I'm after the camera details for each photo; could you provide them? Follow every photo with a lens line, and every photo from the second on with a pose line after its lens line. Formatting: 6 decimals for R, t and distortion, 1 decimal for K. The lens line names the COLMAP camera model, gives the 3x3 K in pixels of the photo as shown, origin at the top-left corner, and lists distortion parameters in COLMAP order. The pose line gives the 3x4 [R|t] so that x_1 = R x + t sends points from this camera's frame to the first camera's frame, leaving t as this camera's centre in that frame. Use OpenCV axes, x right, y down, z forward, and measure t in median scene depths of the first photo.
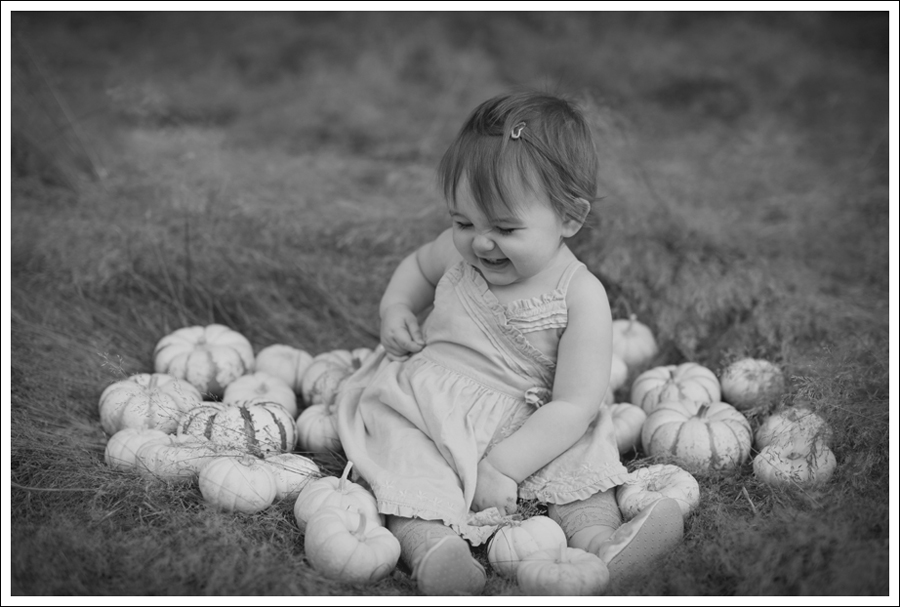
lens RADIAL K [[1276.3, 0, 449.4], [0, 1276.3, 302.8], [0, 0, 1]] dist [-0.110451, 0.000000]
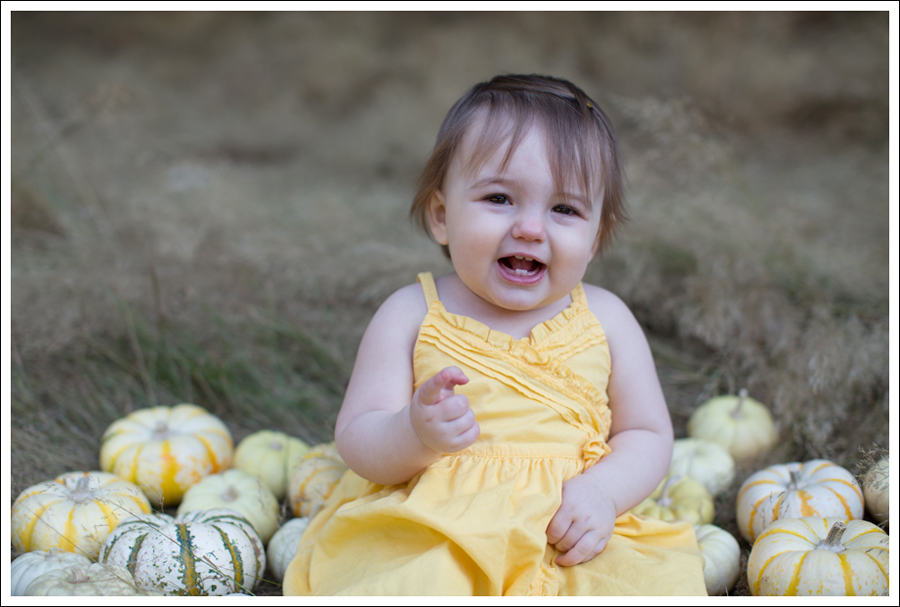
lens RADIAL K [[1276.3, 0, 447.3], [0, 1276.3, 283.6], [0, 0, 1]] dist [-0.110451, 0.000000]
pose [[0.993432, -0.008926, -0.114079, 0.057758], [0.002692, 0.998500, -0.054690, -0.012659], [0.114396, 0.054024, 0.991965, 0.242641]]
